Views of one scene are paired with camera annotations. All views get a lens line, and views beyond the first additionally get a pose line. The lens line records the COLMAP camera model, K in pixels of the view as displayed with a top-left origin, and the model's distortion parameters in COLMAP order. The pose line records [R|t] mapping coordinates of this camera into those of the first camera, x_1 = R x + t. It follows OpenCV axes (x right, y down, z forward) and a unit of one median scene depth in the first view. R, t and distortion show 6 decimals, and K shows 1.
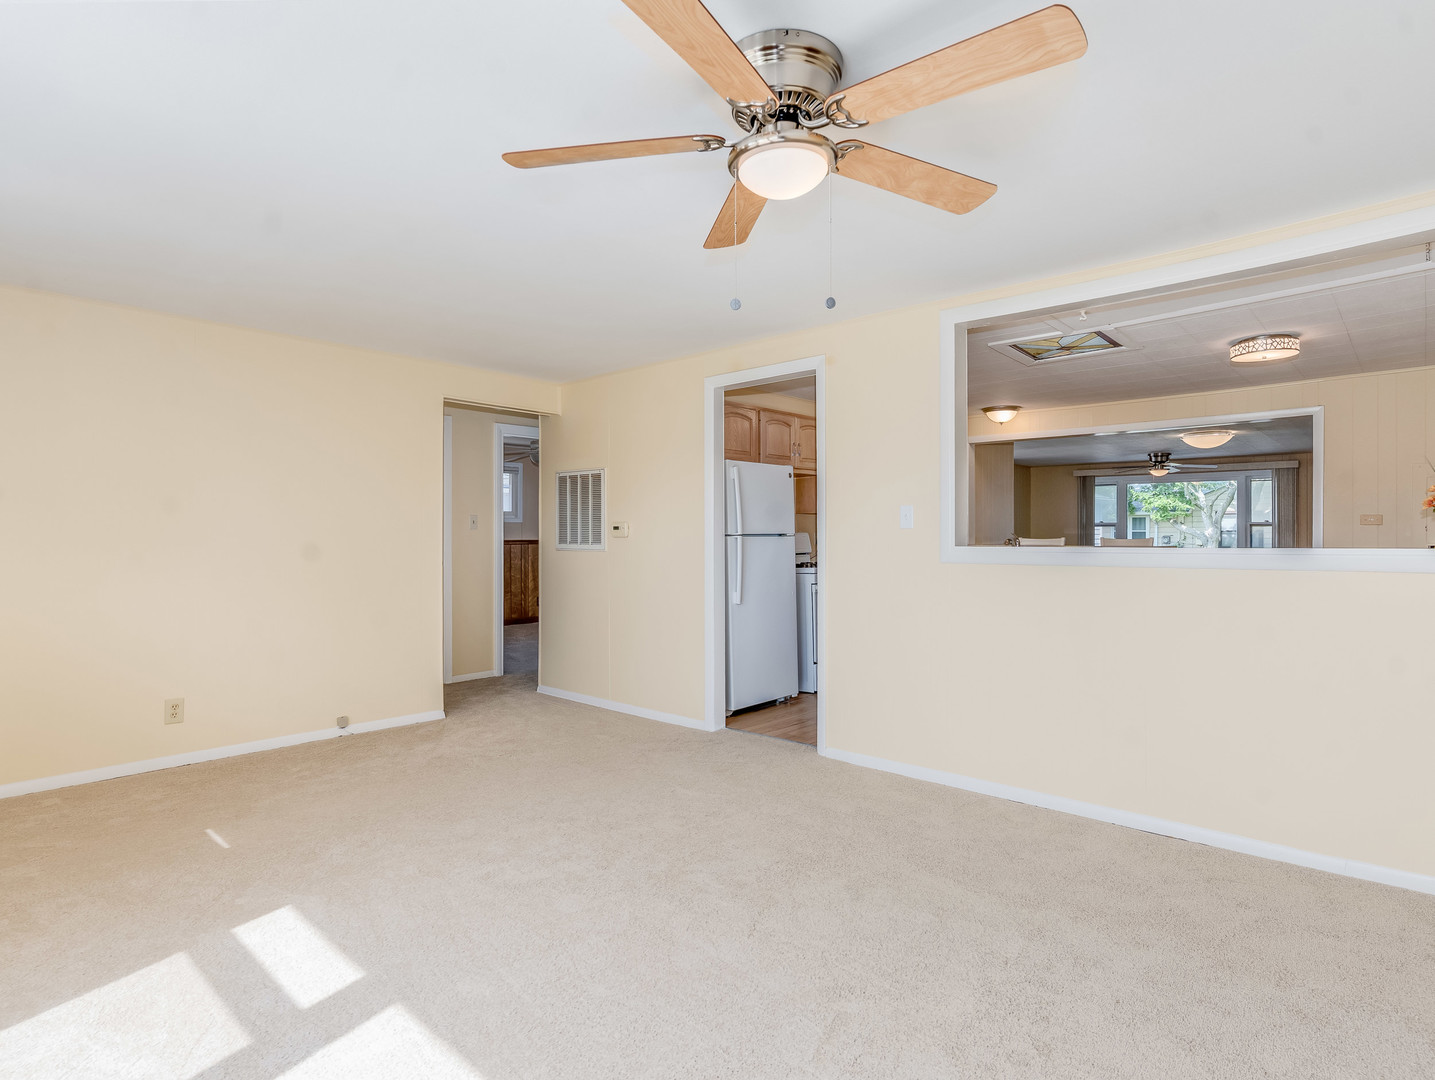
lens RADIAL K [[769.1, 0, 717.5], [0, 769.1, 540.0], [0, 0, 1]] dist [-0.000592, 0.000237]
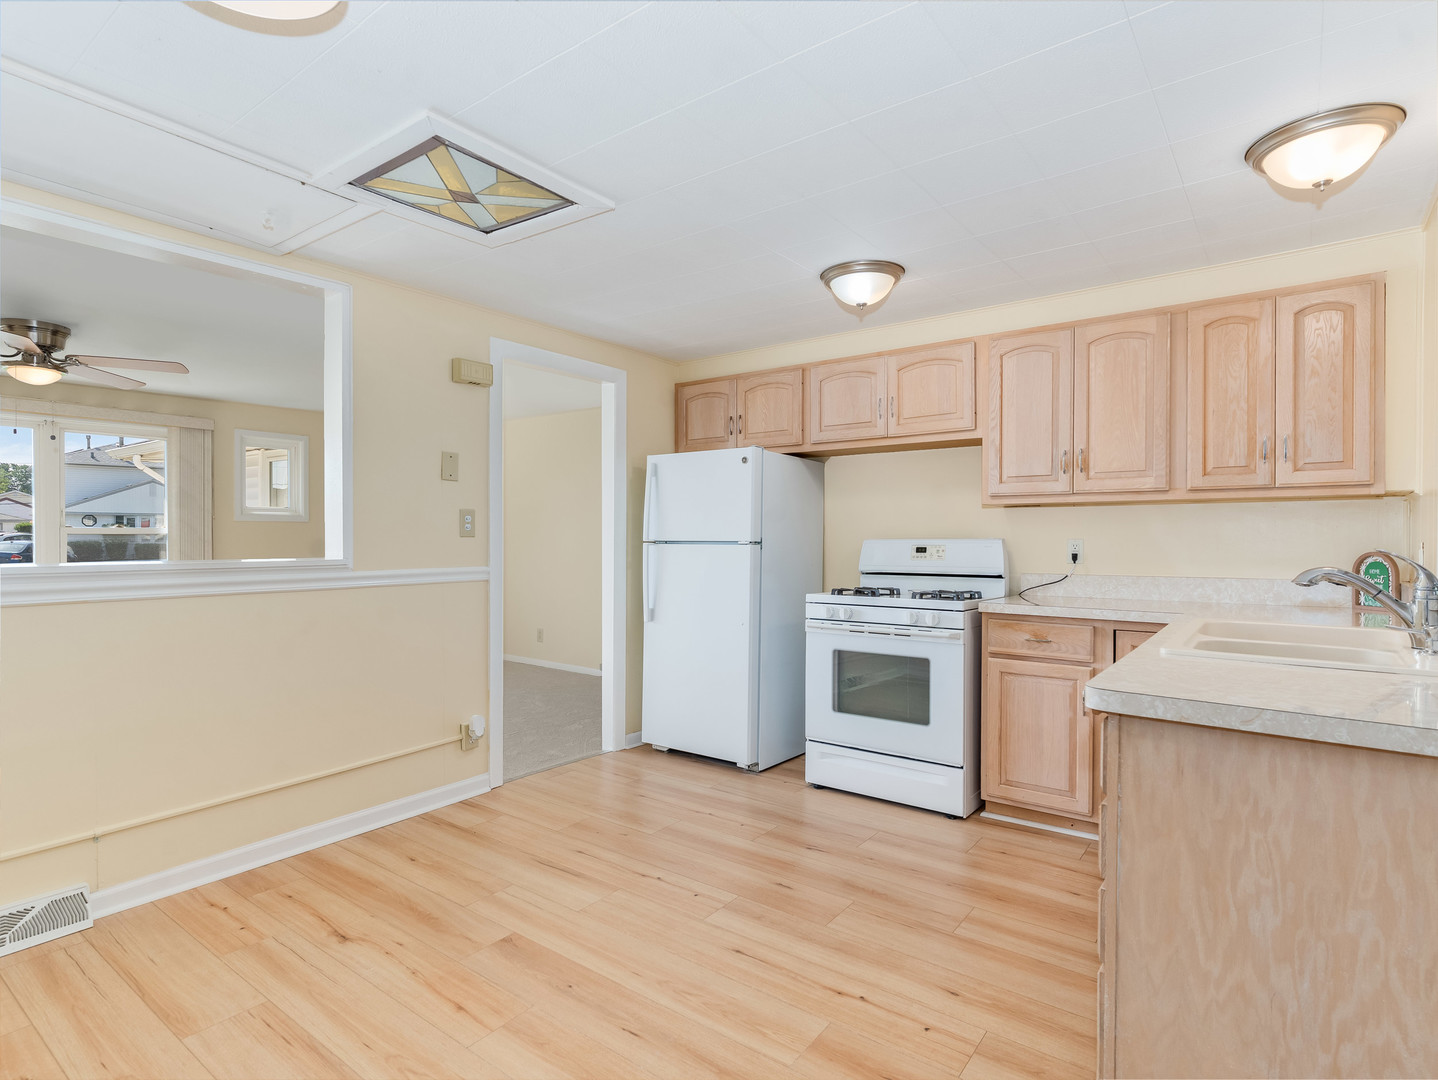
lens RADIAL K [[768.7, 0, 719.0], [0, 768.7, 540.0], [0, 0, 1]] dist [0.000367, 0.001168]
pose [[0.089388, 0.011500, -0.995931, 0.408133], [-0.010316, 0.999890, 0.010620, -0.008181], [0.995943, 0.009325, 0.089497, 0.459630]]
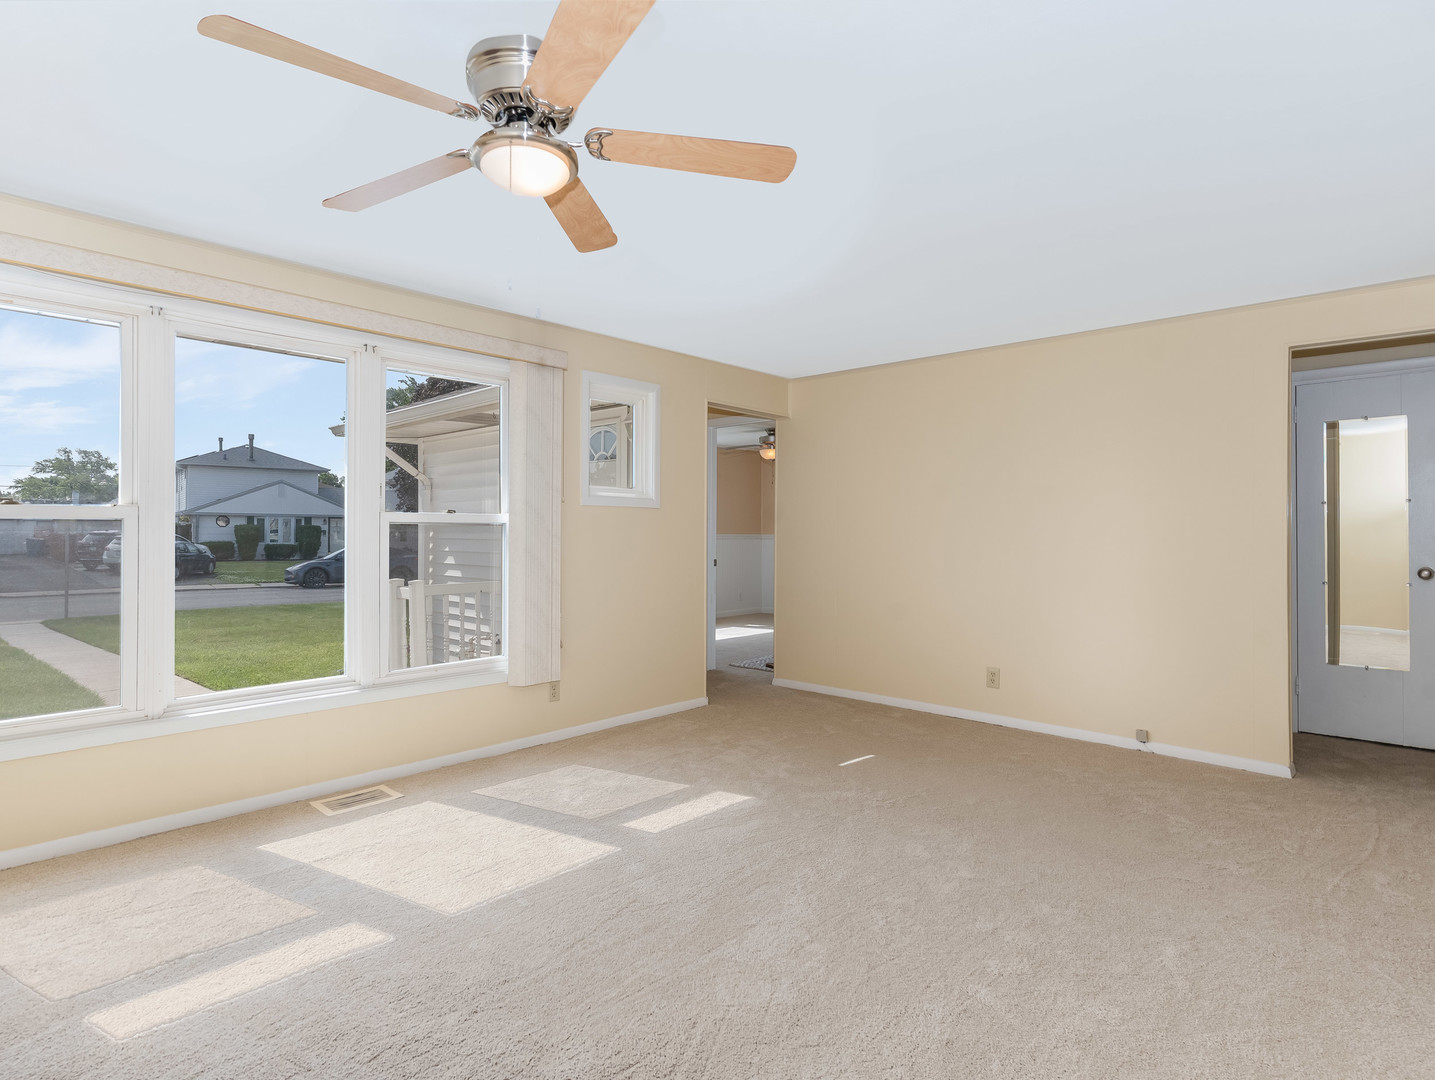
lens RADIAL K [[769.1, 0, 717.5], [0, 769.1, 540.0], [0, 0, 1]] dist [-0.000592, 0.000237]
pose [[-0.003611, 0.005807, -0.999977, 0.181577], [-0.013626, 0.999890, 0.005855, 0.002216], [0.999901, 0.013646, -0.003531, 0.209335]]
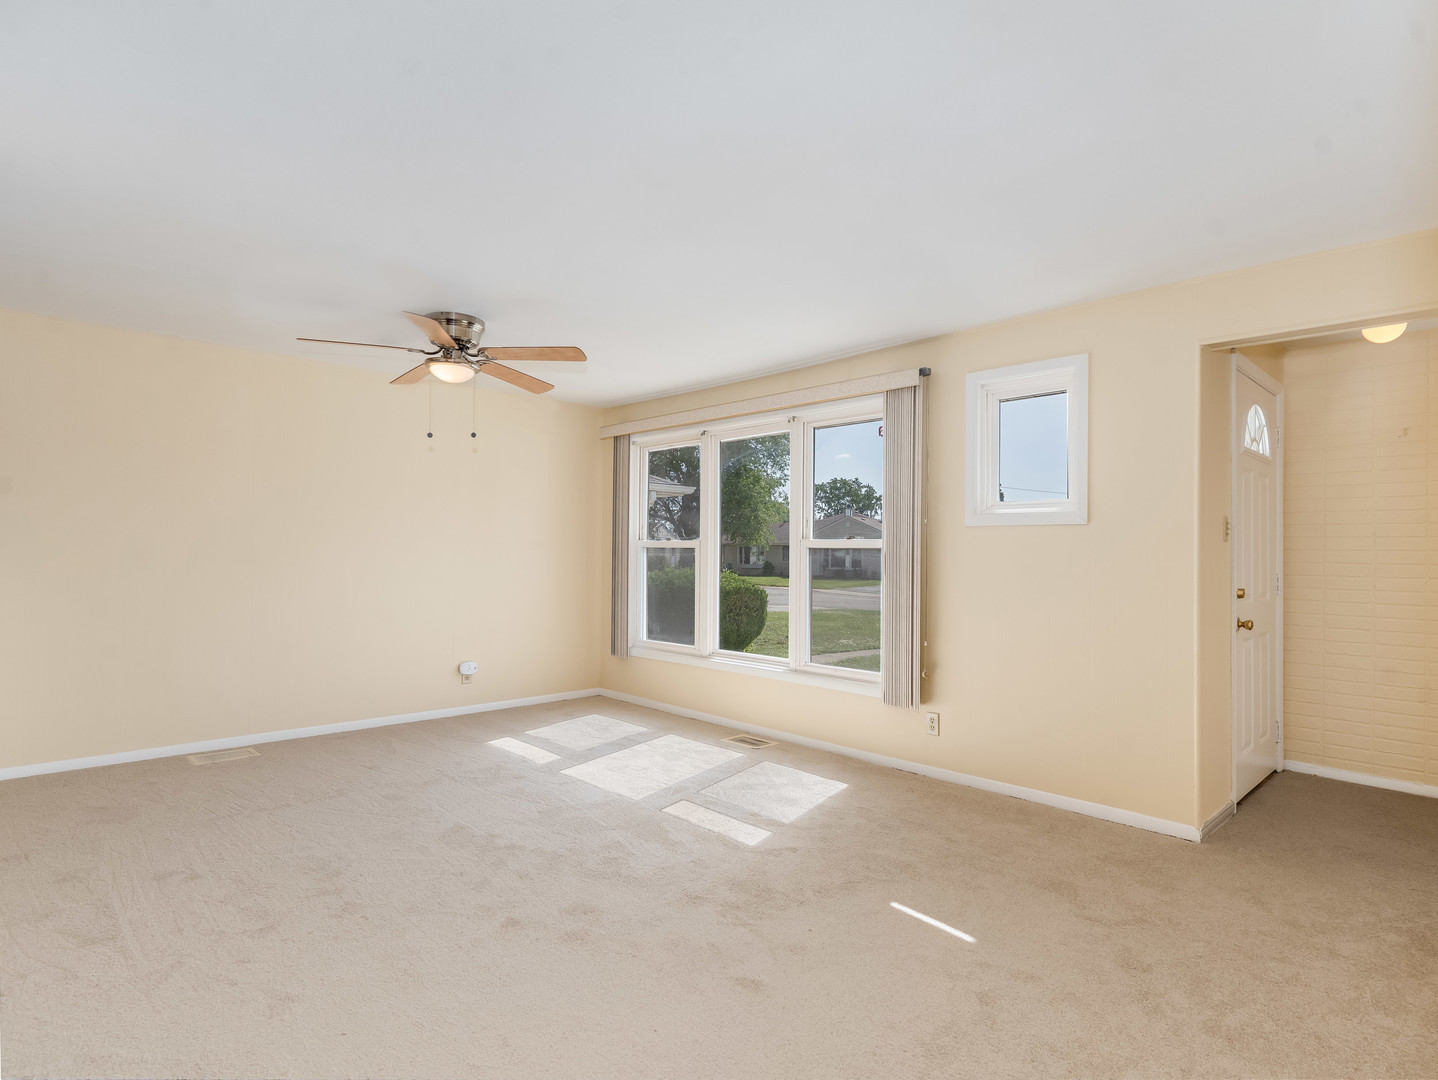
lens RADIAL K [[768.7, 0, 719.0], [0, 768.7, 540.0], [0, 0, 1]] dist [0.000367, 0.001168]
pose [[-0.998453, -0.012780, 0.054114, -0.134692], [-0.013317, 0.999866, -0.009568, -0.001517], [-0.053984, -0.010274, -0.998489, 0.513873]]
